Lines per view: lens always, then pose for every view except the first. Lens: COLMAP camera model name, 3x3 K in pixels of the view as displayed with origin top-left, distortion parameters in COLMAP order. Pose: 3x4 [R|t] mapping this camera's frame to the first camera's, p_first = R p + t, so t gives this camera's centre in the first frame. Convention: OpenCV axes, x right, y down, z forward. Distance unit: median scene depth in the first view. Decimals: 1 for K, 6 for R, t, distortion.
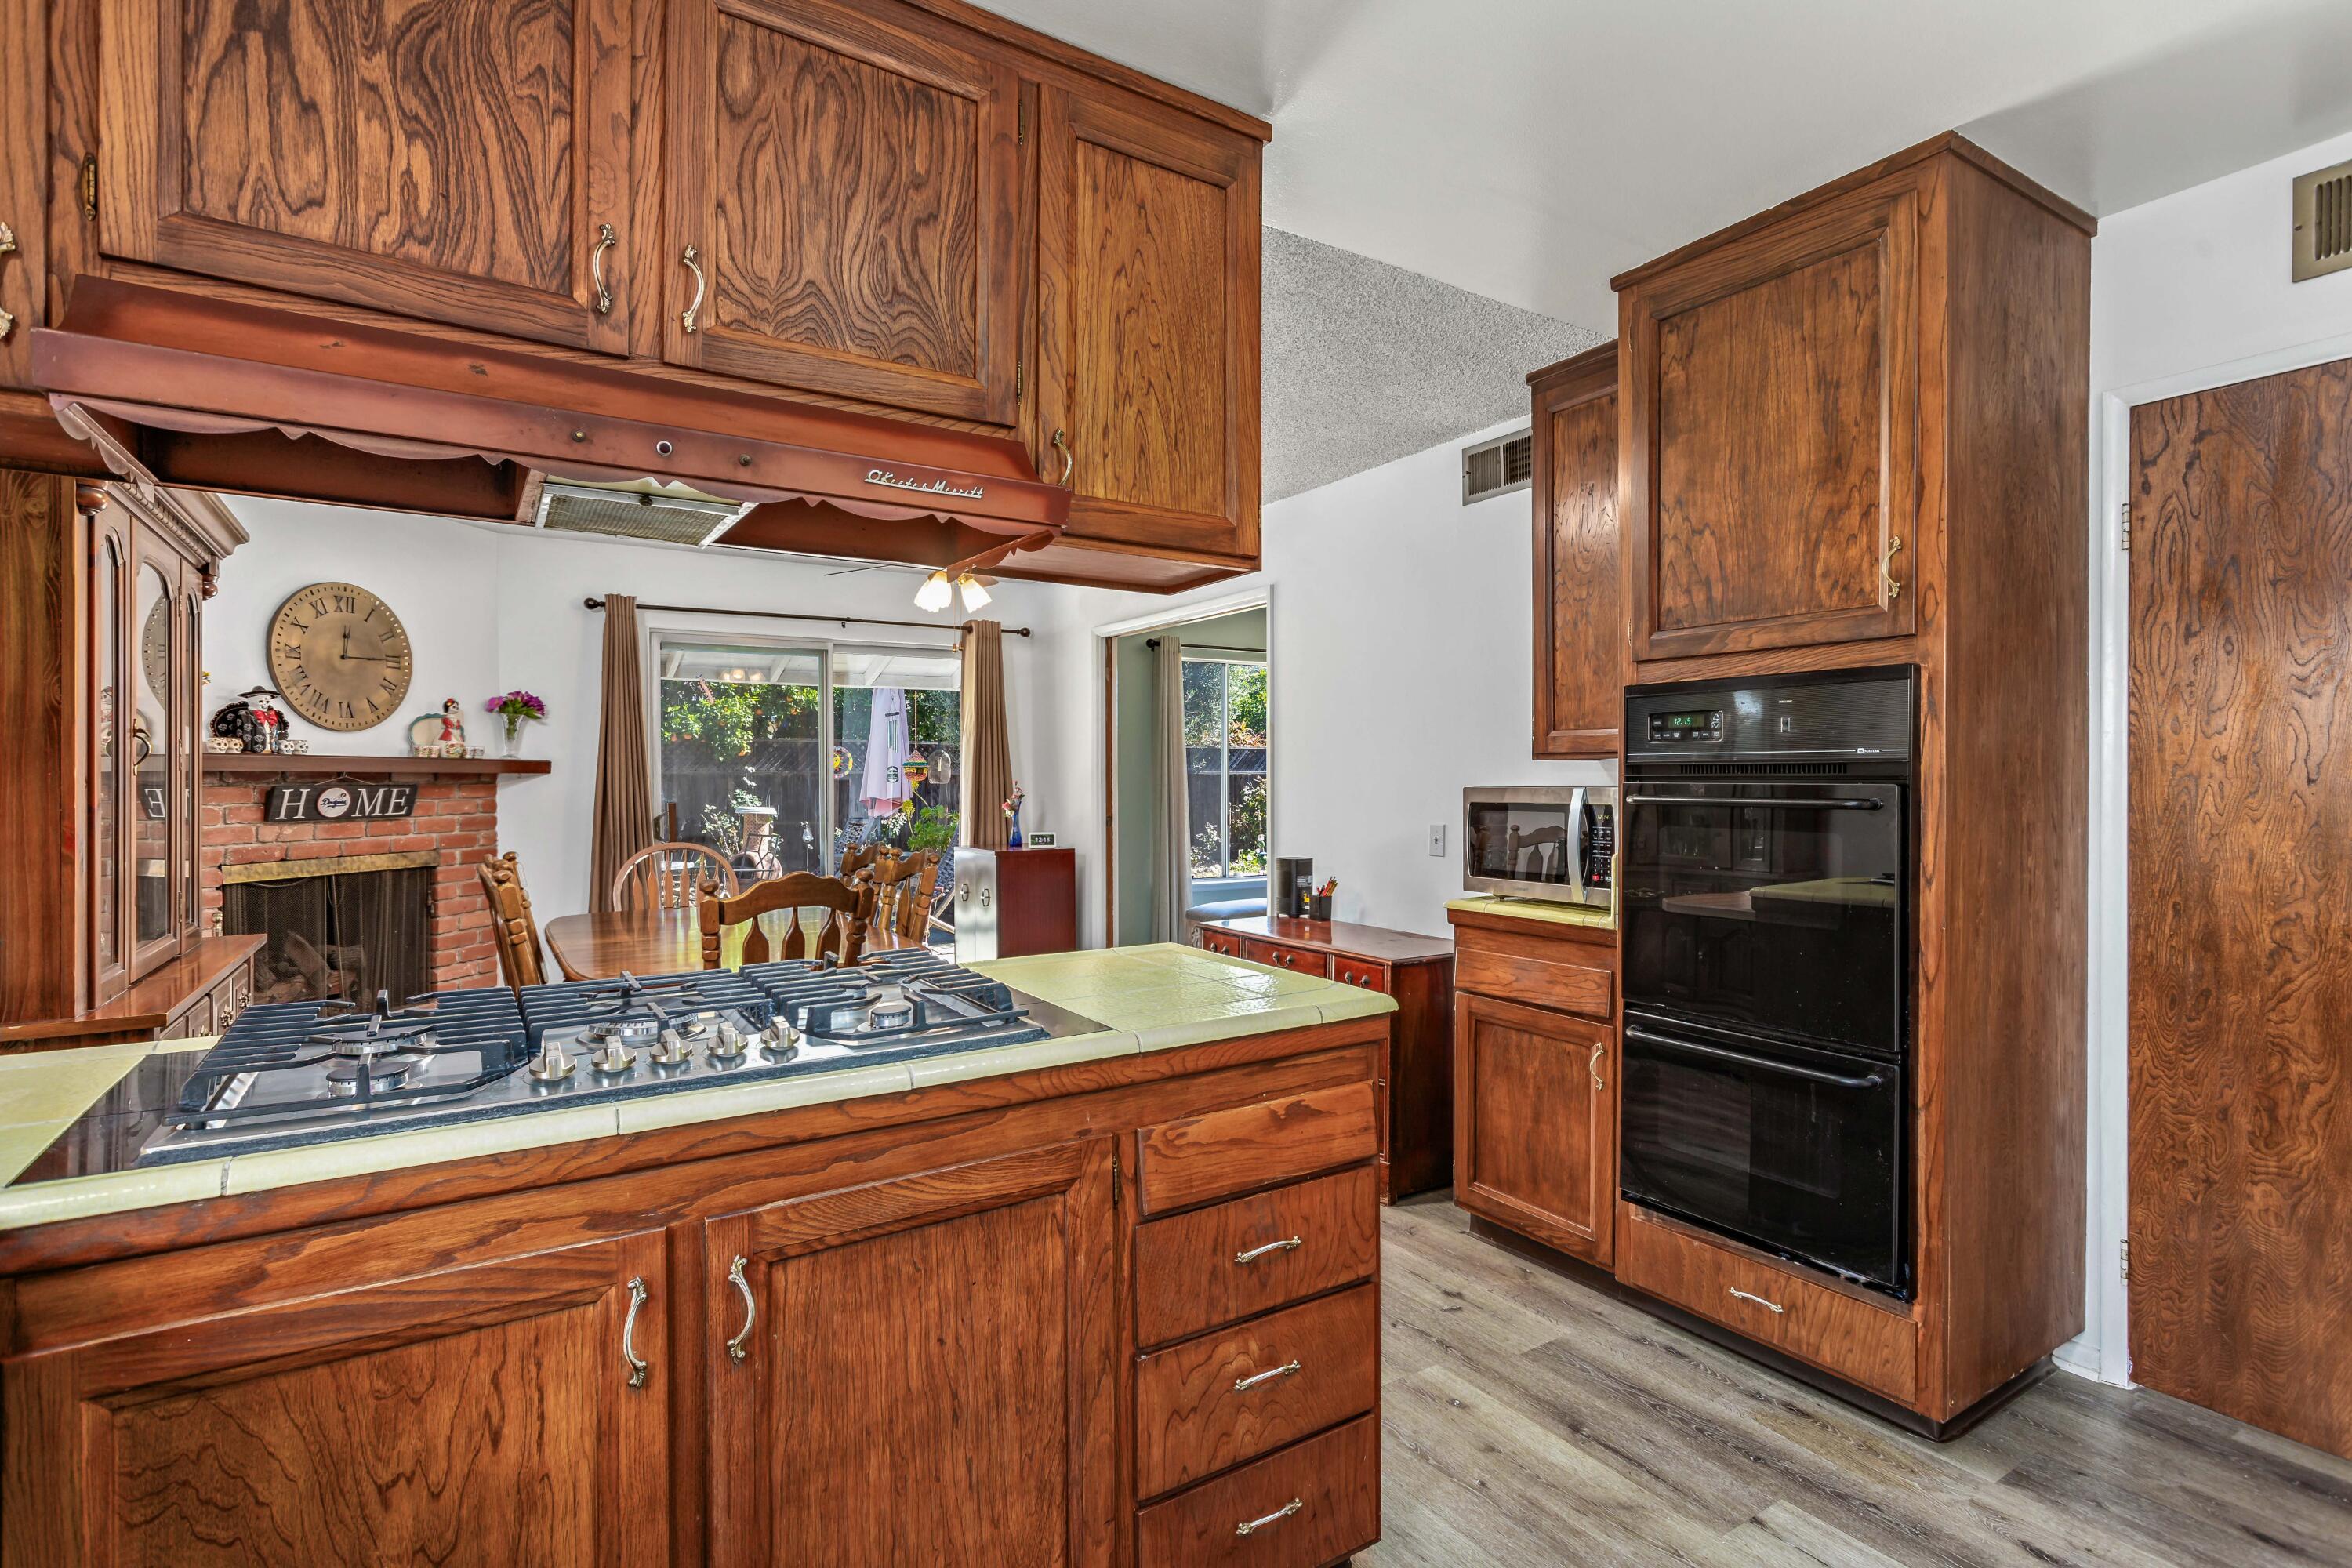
lens RADIAL K [[1127.2, 0, 1187.5], [0, 1127.2, 788.8], [0, 0, 1]] dist [0.000015, 0.000345]
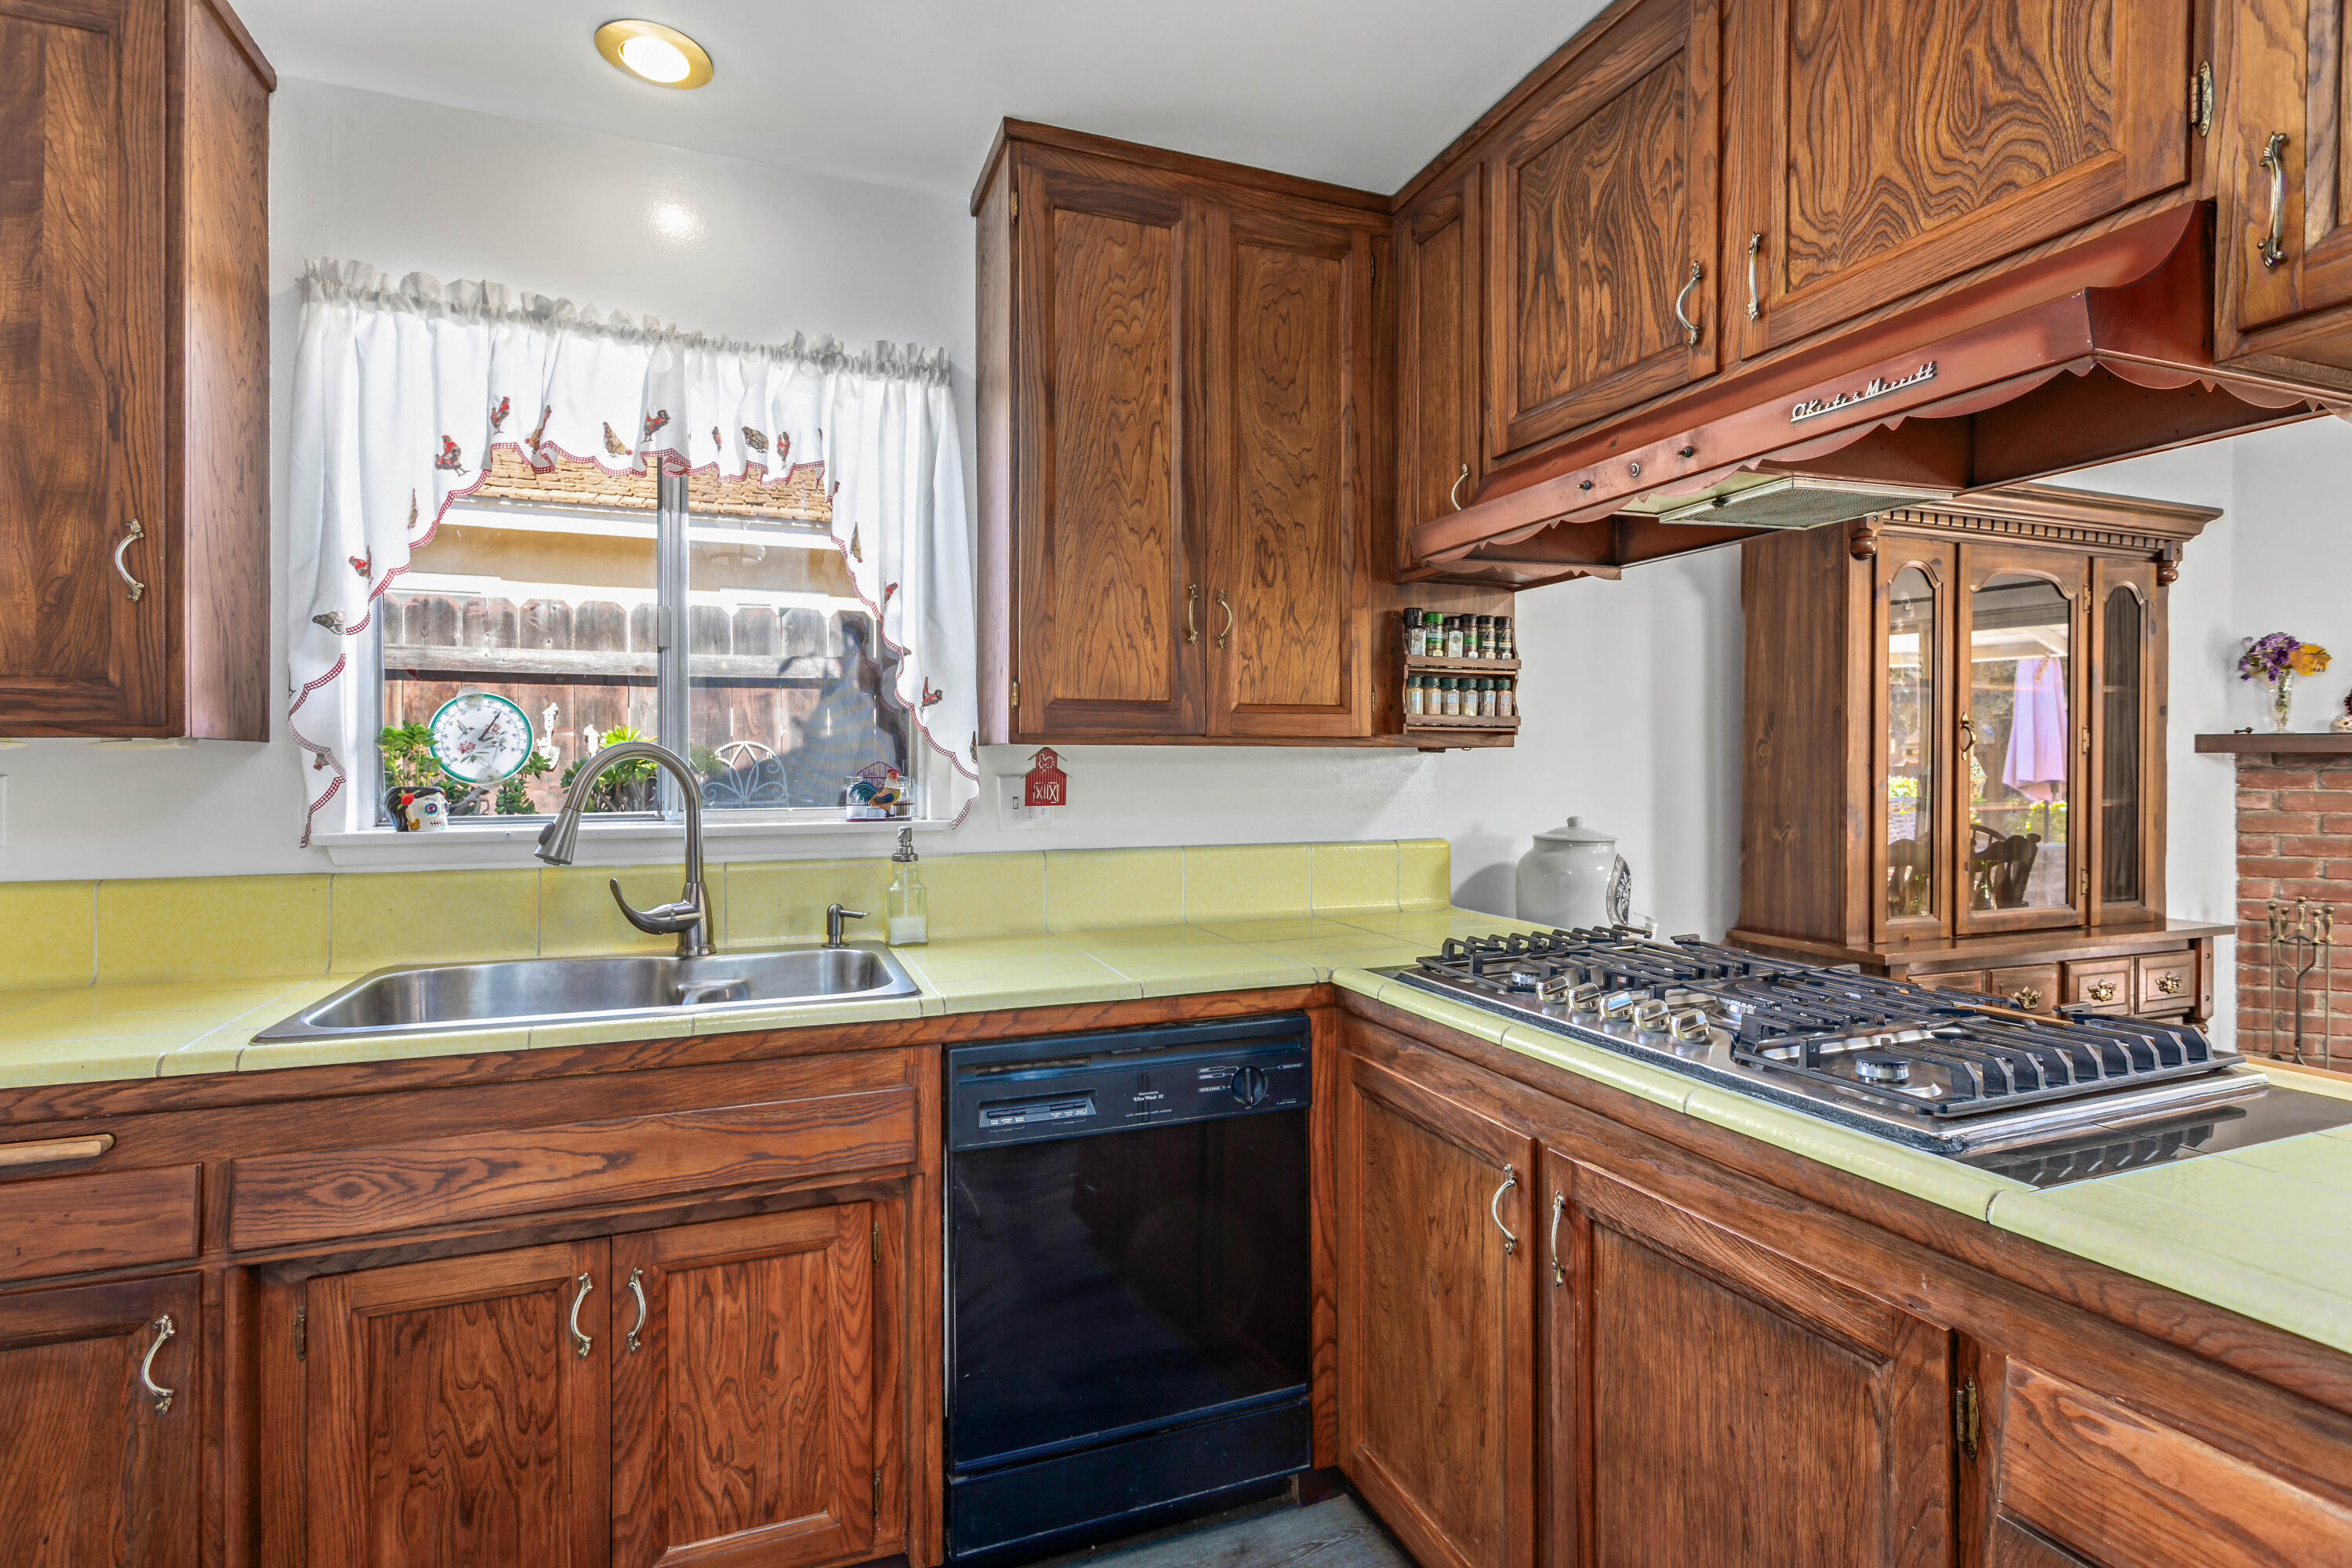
lens RADIAL K [[1137.1, 0, 1184.7], [0, 1137.1, 769.1], [0, 0, 1]] dist [0.000161, -0.000332]
pose [[-0.207560, 0.005630, -0.978206, 0.593791], [-0.005164, 0.999963, 0.006851, -0.010145], [0.978209, 0.006473, -0.207524, 0.653501]]
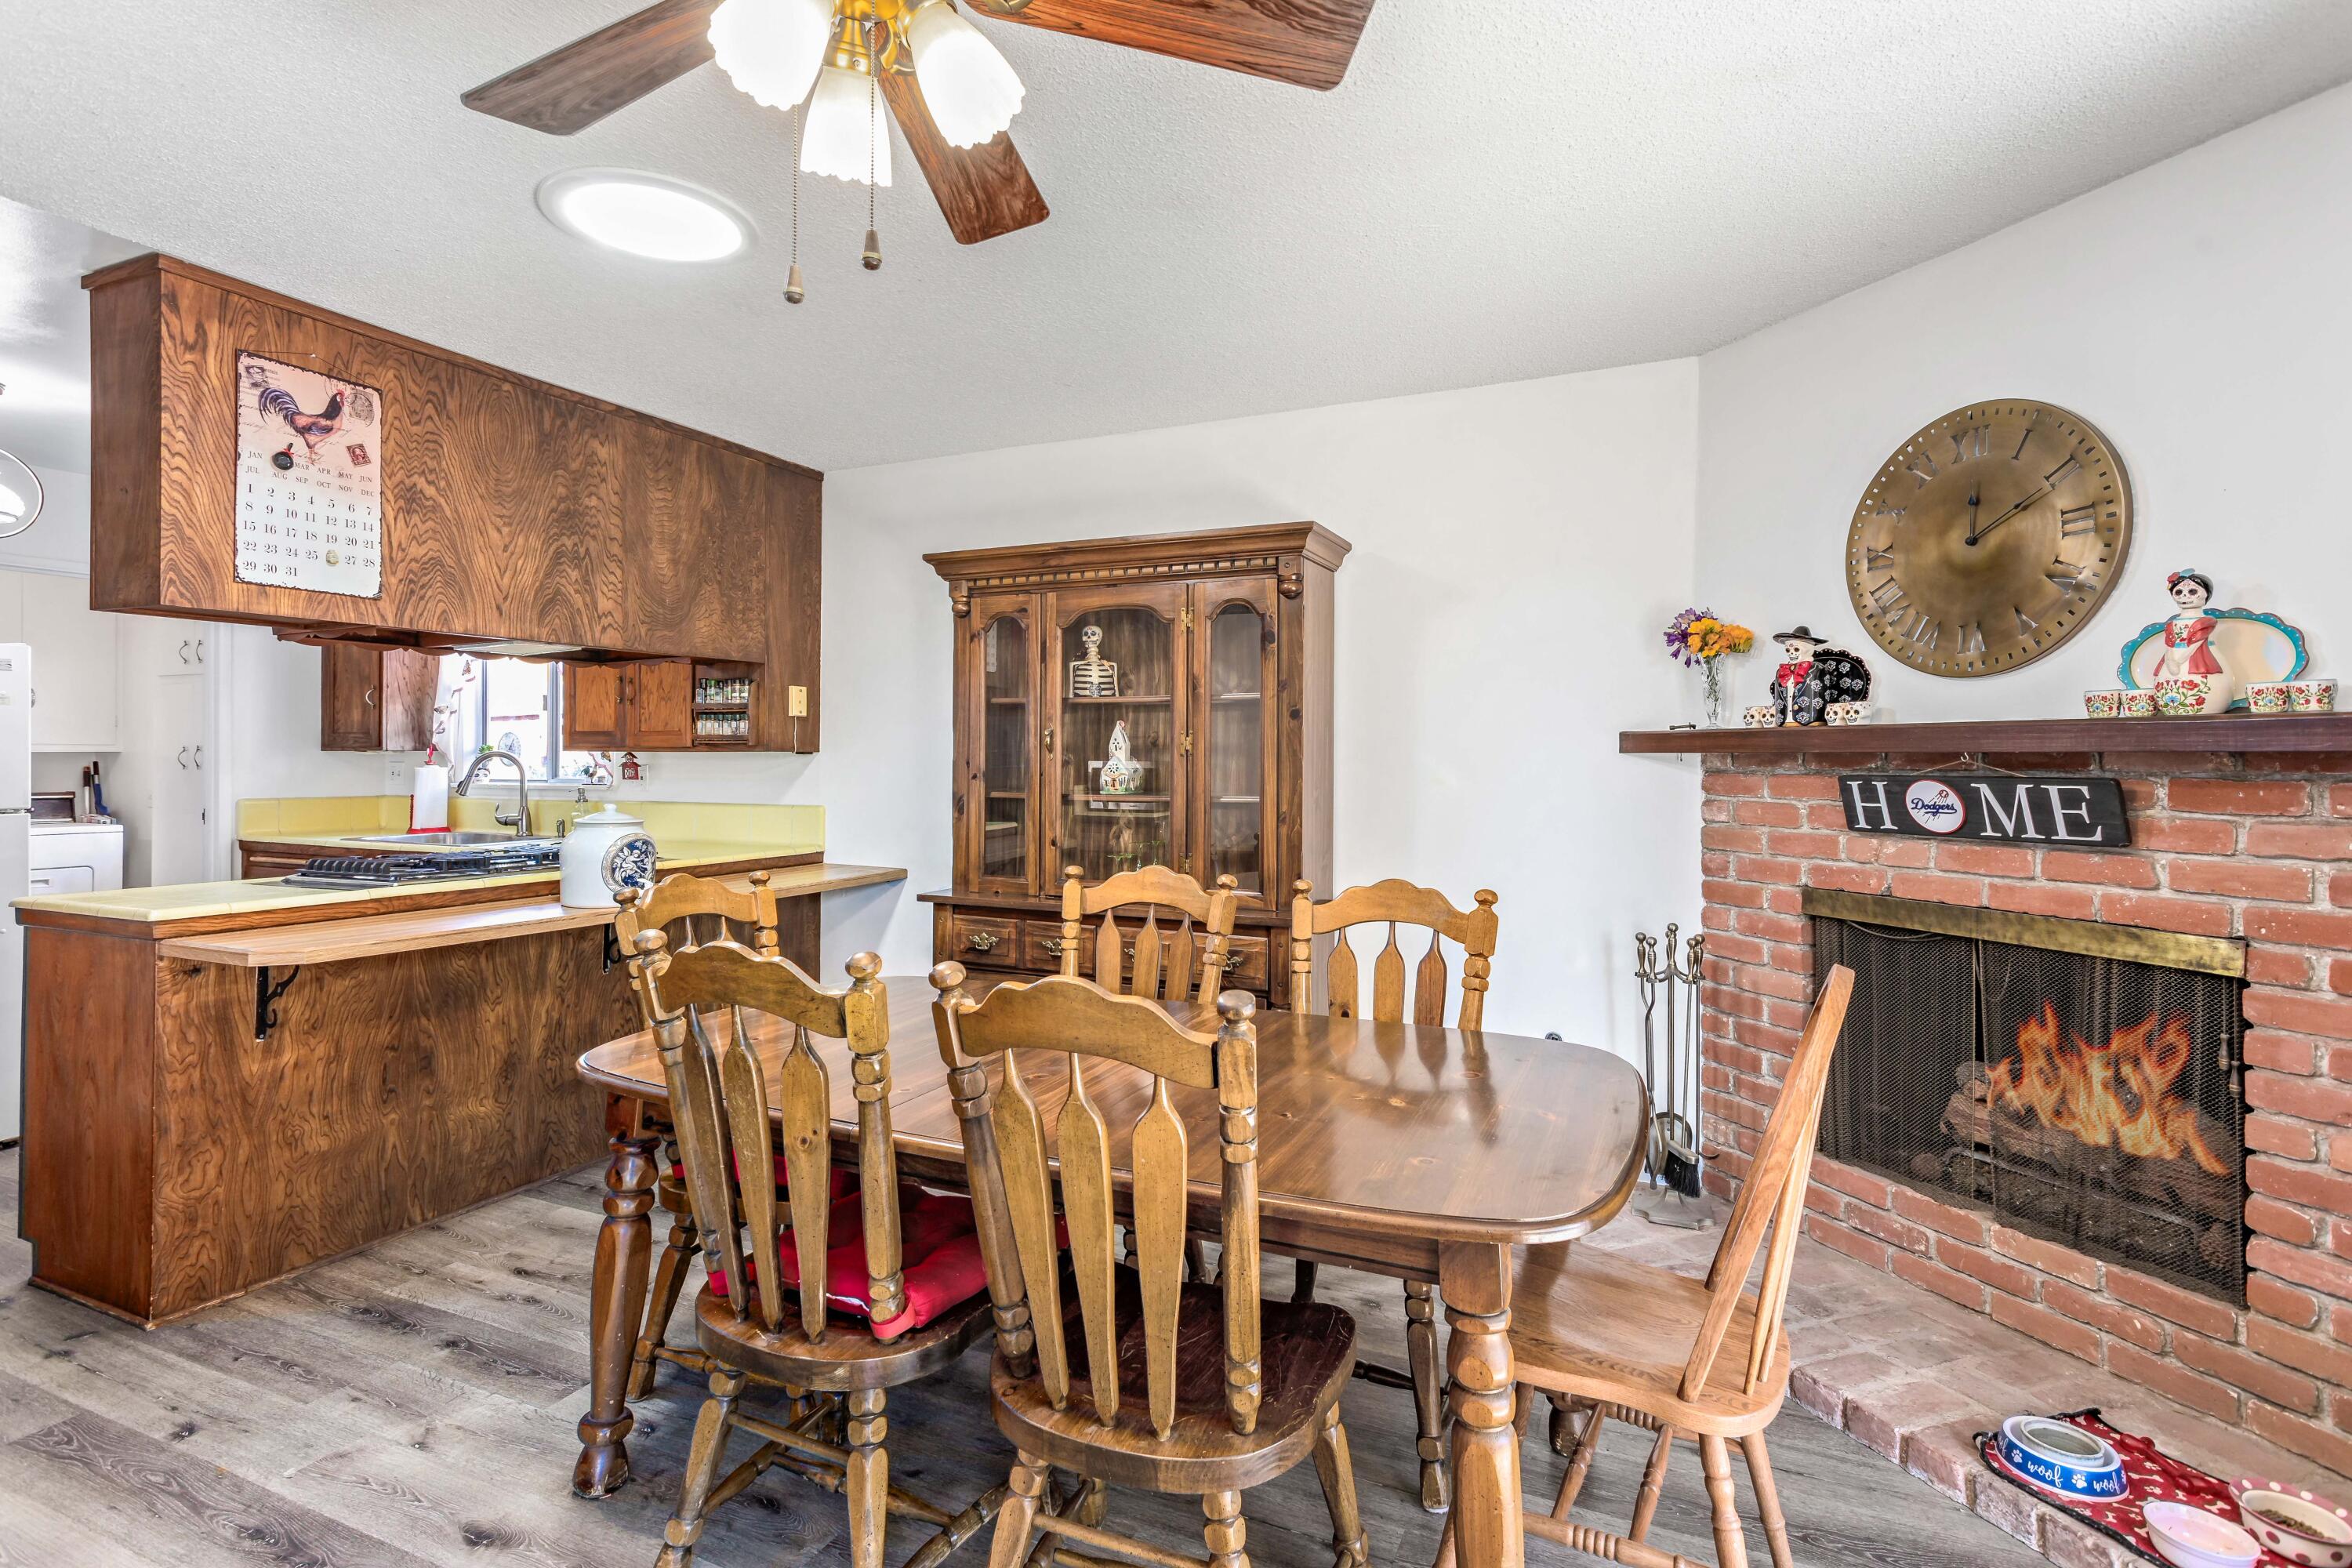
lens RADIAL K [[1127.2, 0, 1187.5], [0, 1127.2, 788.8], [0, 0, 1]] dist [0.000015, 0.000345]
pose [[-0.836394, 0.013556, -0.547961, -0.356944], [-0.005905, 0.999413, 0.033738, -0.036614], [0.548097, 0.031454, -0.835823, 3.391289]]
